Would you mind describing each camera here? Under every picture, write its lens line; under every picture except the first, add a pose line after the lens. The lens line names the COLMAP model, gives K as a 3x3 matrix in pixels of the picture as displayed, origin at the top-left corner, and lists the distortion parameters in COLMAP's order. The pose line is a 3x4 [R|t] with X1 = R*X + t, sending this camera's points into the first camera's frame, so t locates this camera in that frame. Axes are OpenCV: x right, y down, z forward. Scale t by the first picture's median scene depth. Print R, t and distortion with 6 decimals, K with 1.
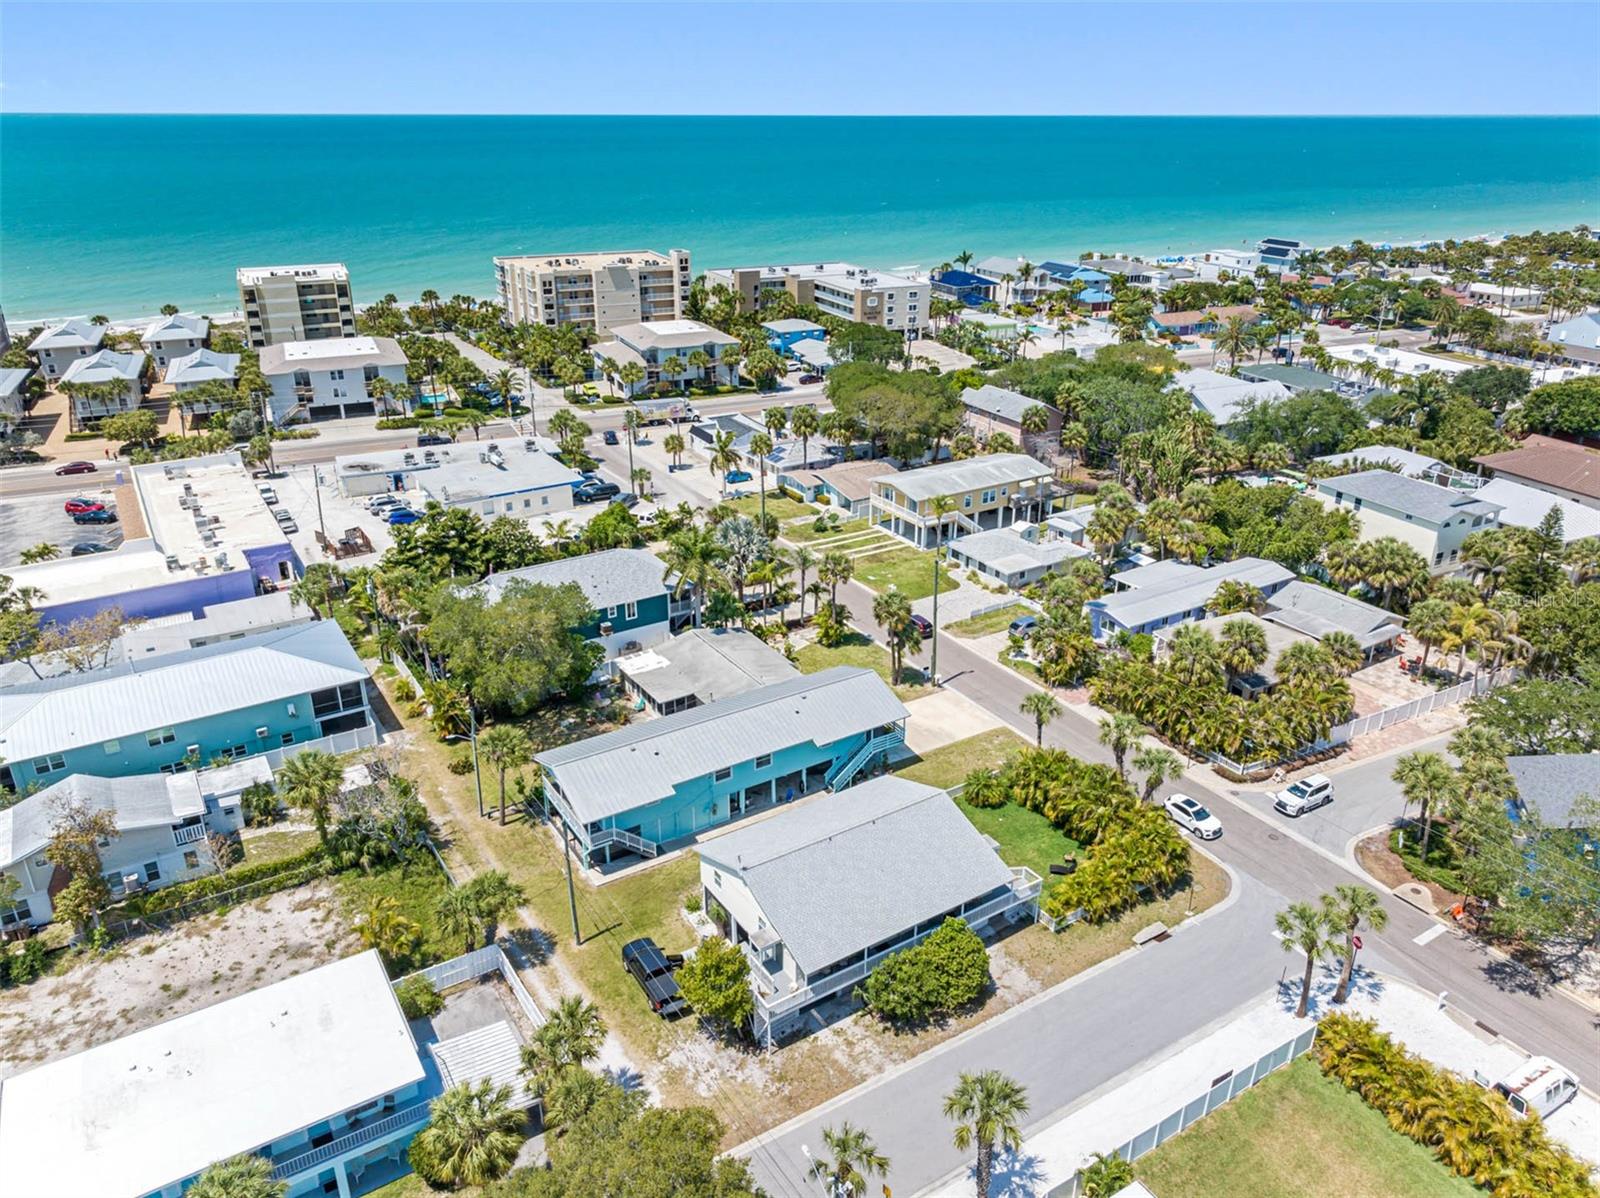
lens RADIAL K [[1123.1, 0, 800.0], [0, 1123.1, 599.0], [0, 0, 1]] dist [-0.003954, -0.000356]
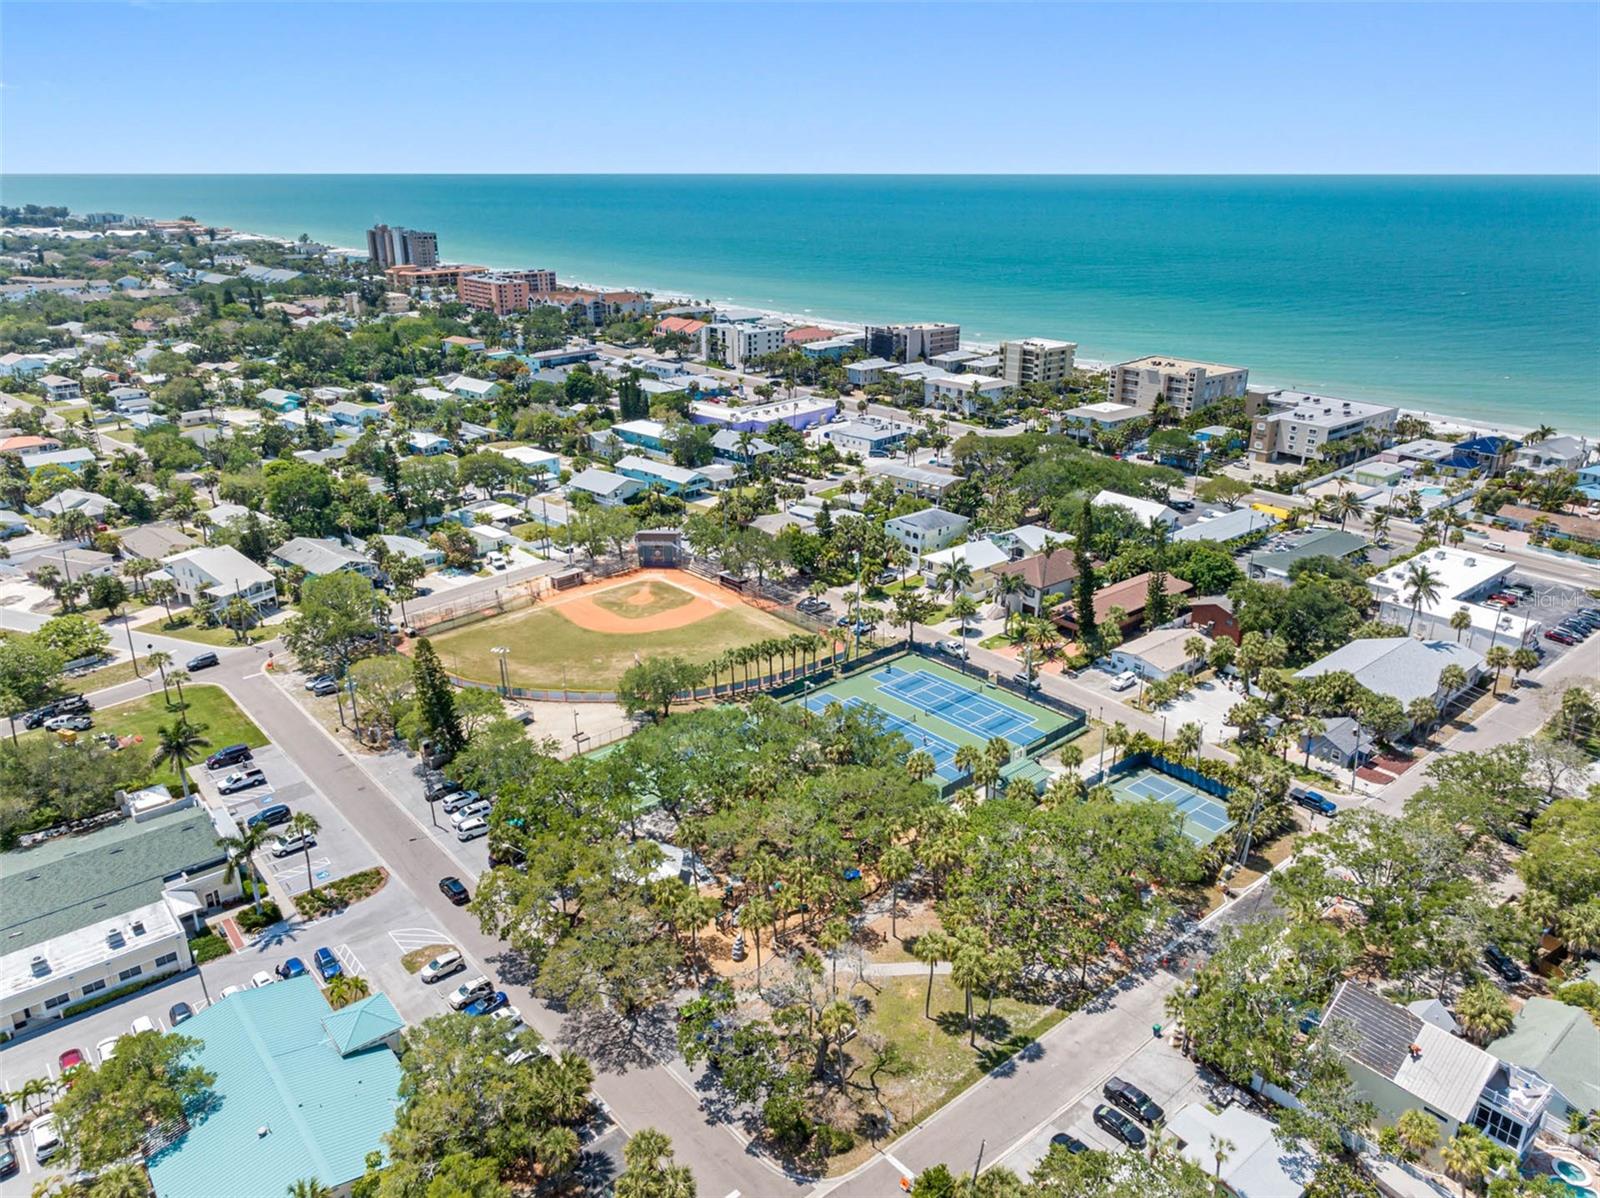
lens RADIAL K [[1123.1, 0, 800.0], [0, 1123.1, 599.0], [0, 0, 1]] dist [-0.003954, -0.000356]
pose [[0.268705, 0.344937, -0.899342, 1.881470], [-0.386028, 0.893983, 0.227545, -0.272008], [0.882485, 0.286028, 0.373373, 0.110126]]
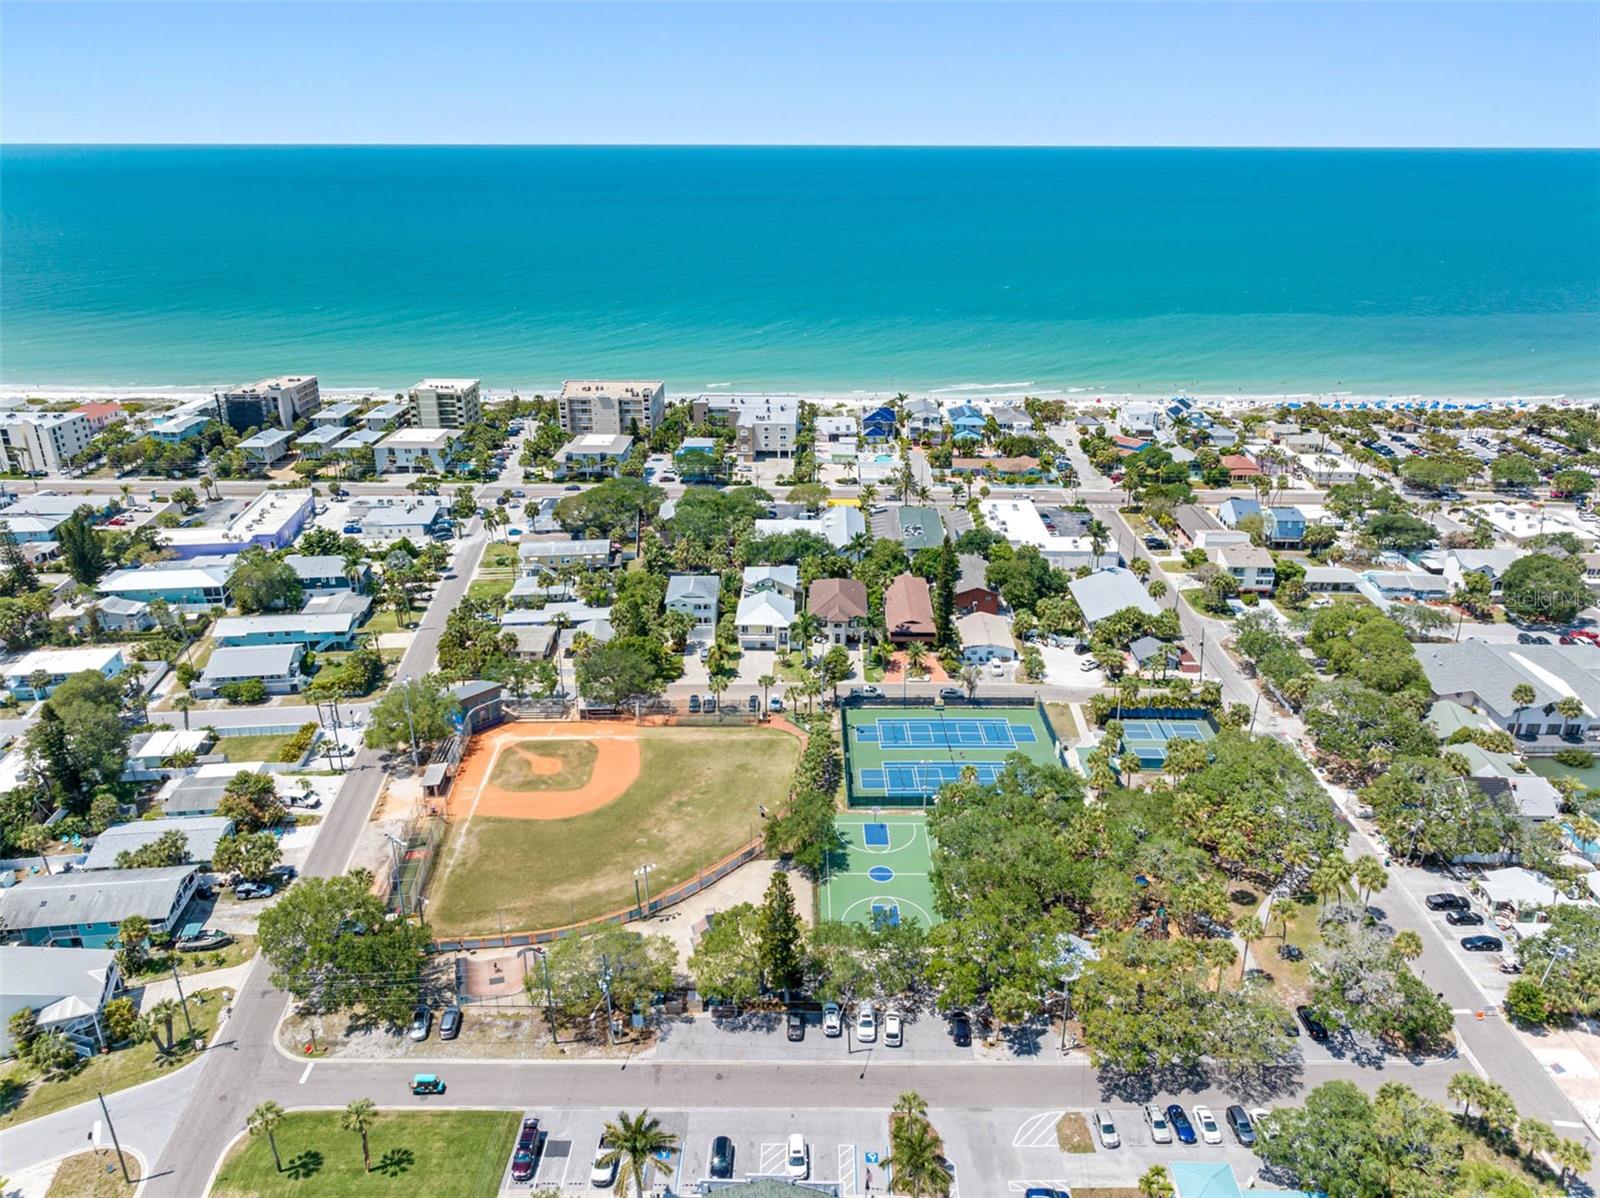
lens RADIAL K [[1123.1, 0, 800.0], [0, 1123.1, 599.0], [0, 0, 1]] dist [-0.003954, -0.000356]
pose [[0.901534, 0.163860, -0.400484, 1.253243], [-0.172613, 0.984884, 0.014400, -0.114822], [0.396790, 0.056146, 0.916191, -0.606641]]
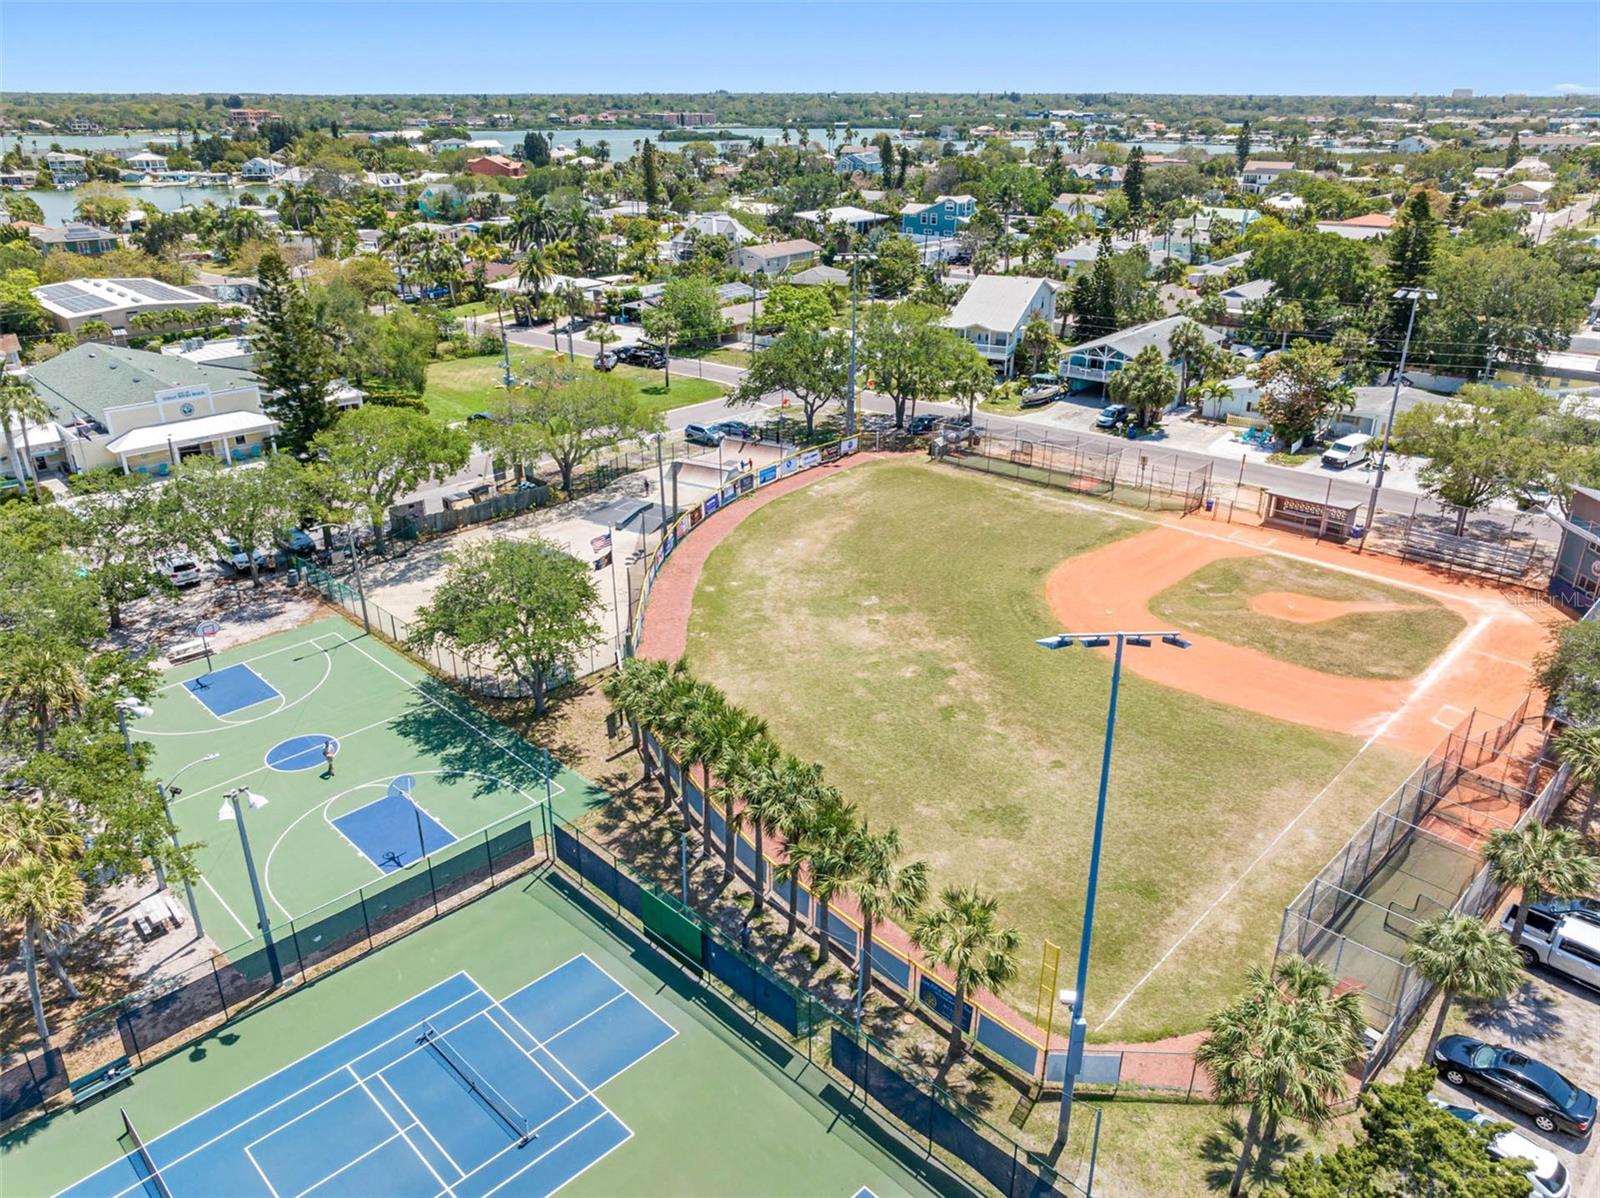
lens RADIAL K [[1143.8, 0, 800.0], [0, 1143.8, 599.0], [0, 0, 1]] dist [0.016094, -0.037203]
pose [[-0.946267, 0.127176, -0.297330, 0.868648], [-0.132132, 0.687128, 0.714420, -0.200848], [0.295161, 0.715319, -0.633402, 0.735180]]
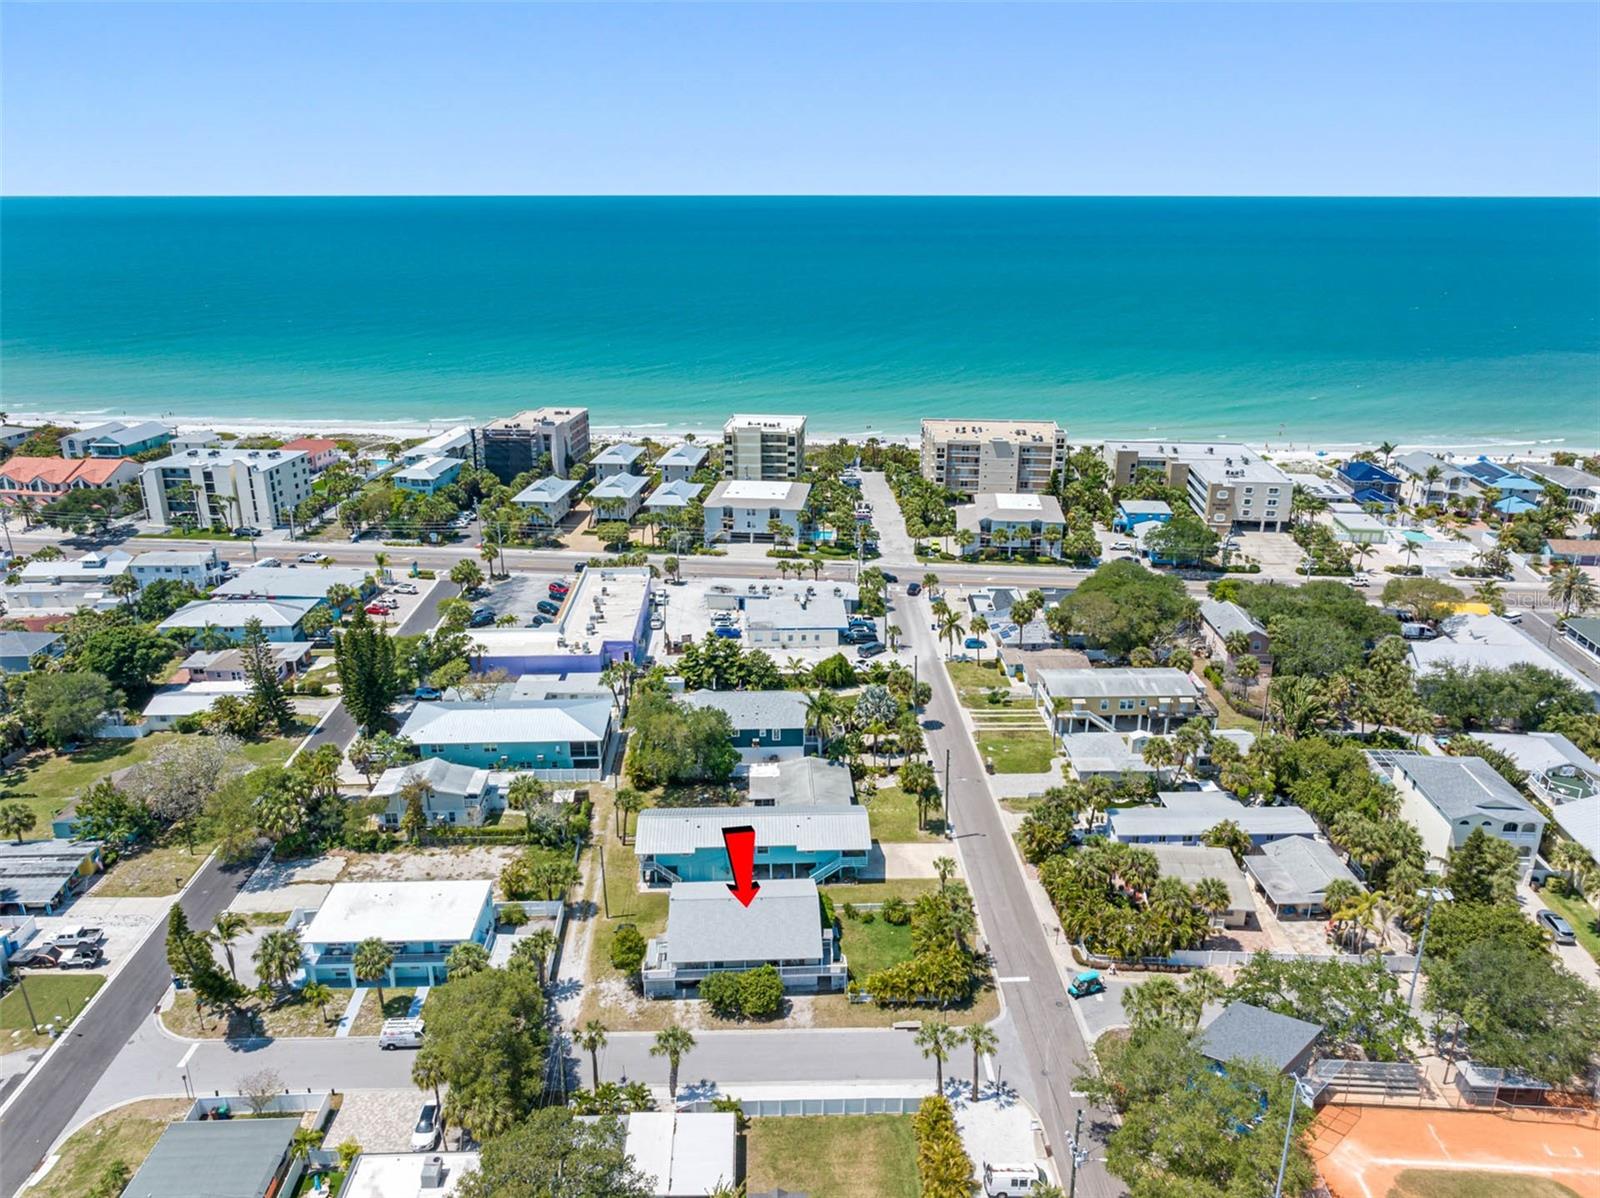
lens RADIAL K [[1143.8, 0, 800.0], [0, 1143.8, 599.0], [0, 0, 1]] dist [0.016094, -0.037203]
pose [[0.864050, 0.168330, -0.474429, 0.399953], [-0.199872, 0.979684, -0.016418, -0.103878], [0.462027, 0.109011, 0.880141, -0.243255]]
